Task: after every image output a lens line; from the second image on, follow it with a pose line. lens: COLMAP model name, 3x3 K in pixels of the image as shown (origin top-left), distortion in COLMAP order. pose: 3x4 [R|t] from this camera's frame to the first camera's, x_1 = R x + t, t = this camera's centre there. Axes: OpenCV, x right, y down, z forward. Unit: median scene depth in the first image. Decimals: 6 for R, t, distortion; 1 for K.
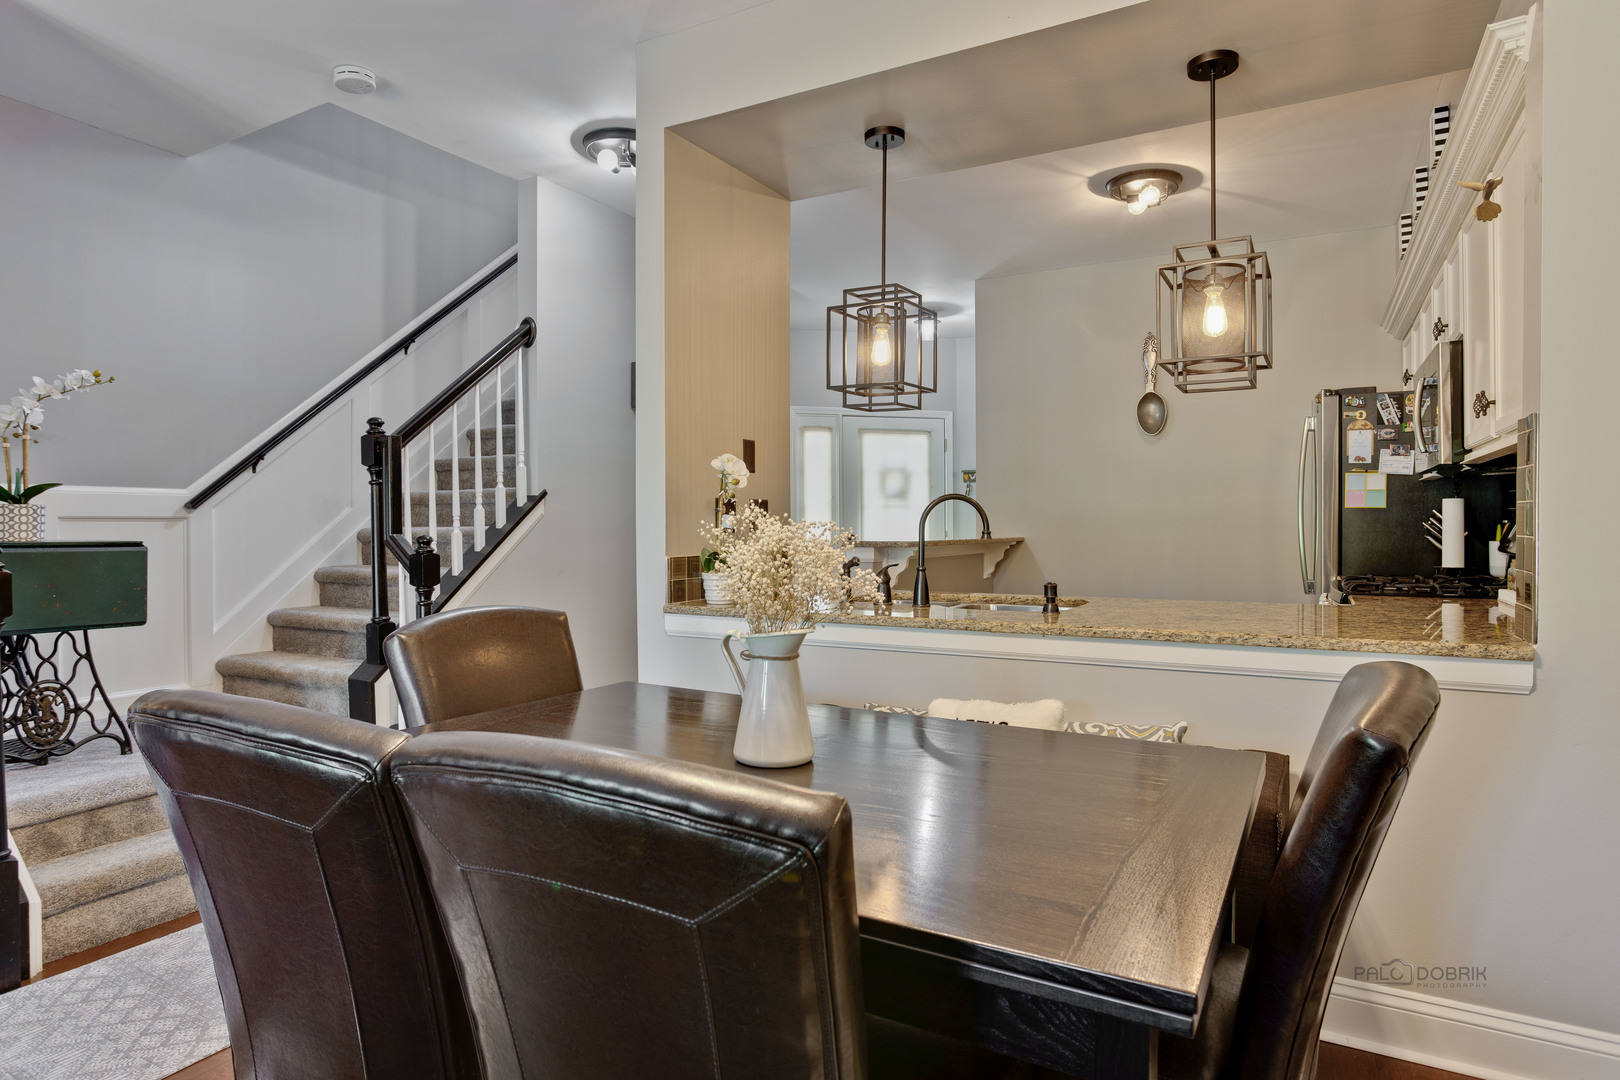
lens RADIAL K [[887.9, 0, 815.4], [0, 887.9, 533.5], [0, 0, 1]] dist [-0.047025, 0.011449]
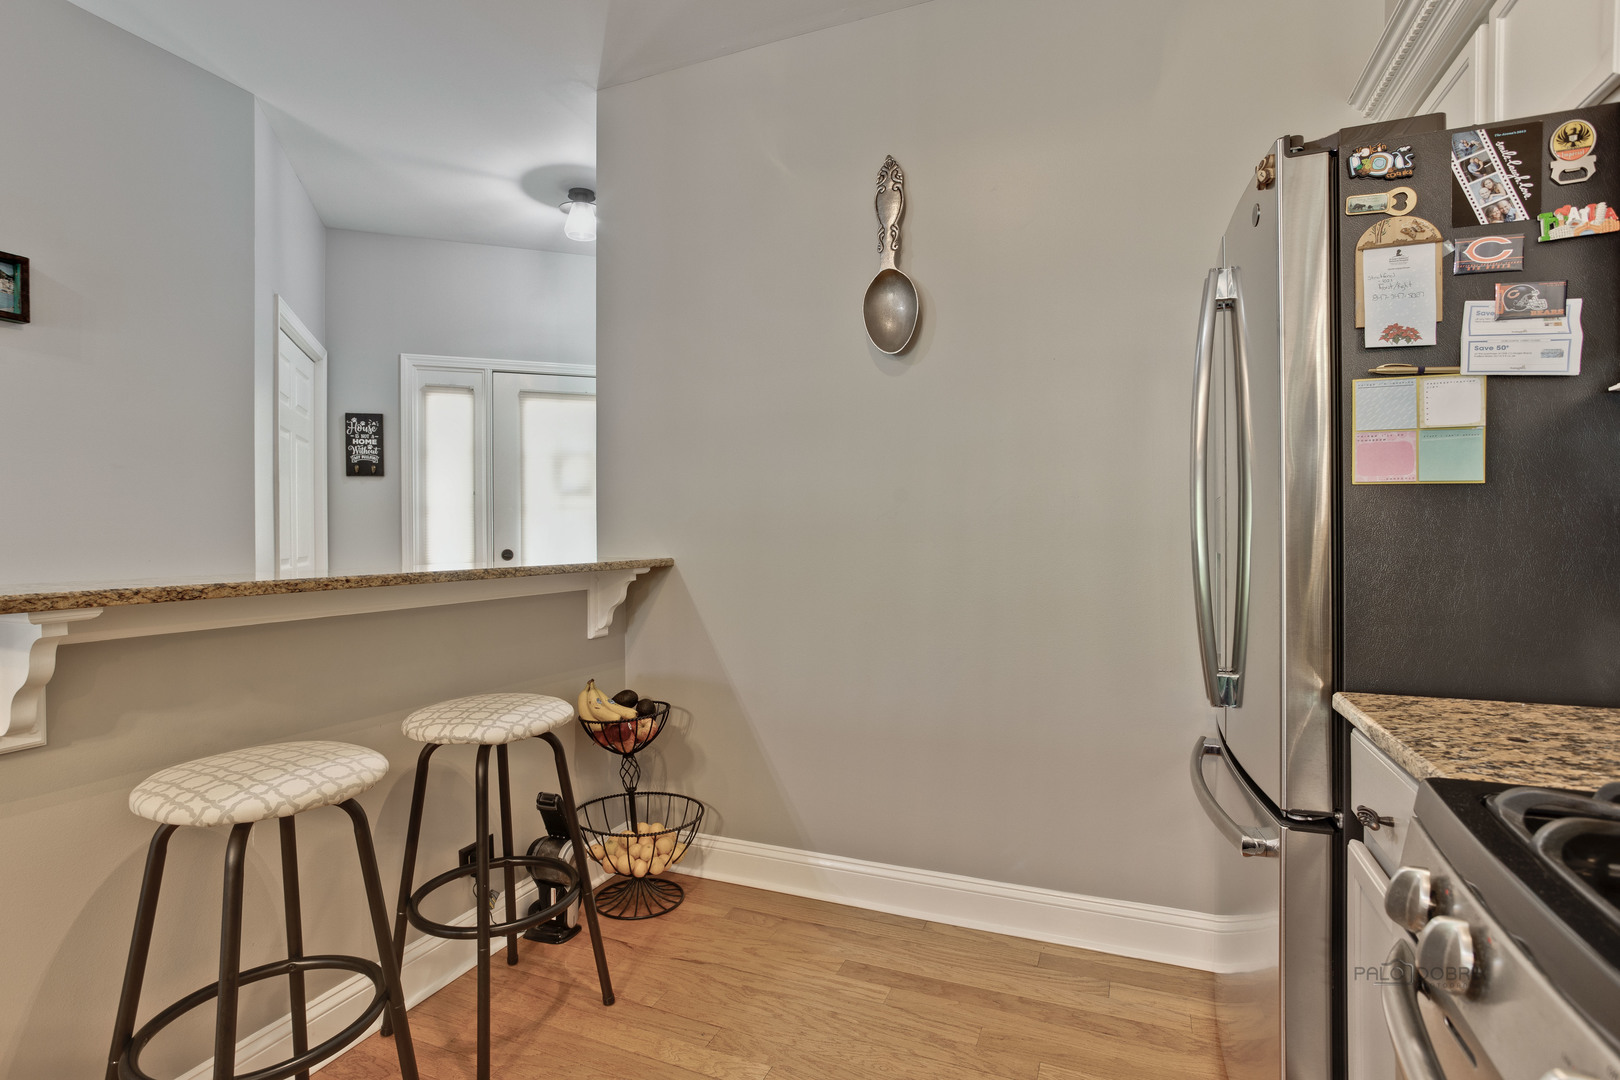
lens RADIAL K [[747.2, 0, 799.6], [0, 747.2, 537.1], [0, 0, 1]] dist [-0.018478, 0.000295]
pose [[0.997845, -0.002932, 0.065547, 0.380682], [0.003276, 0.999981, -0.005141, -0.008500], [-0.065530, 0.005345, 0.997836, 0.738842]]
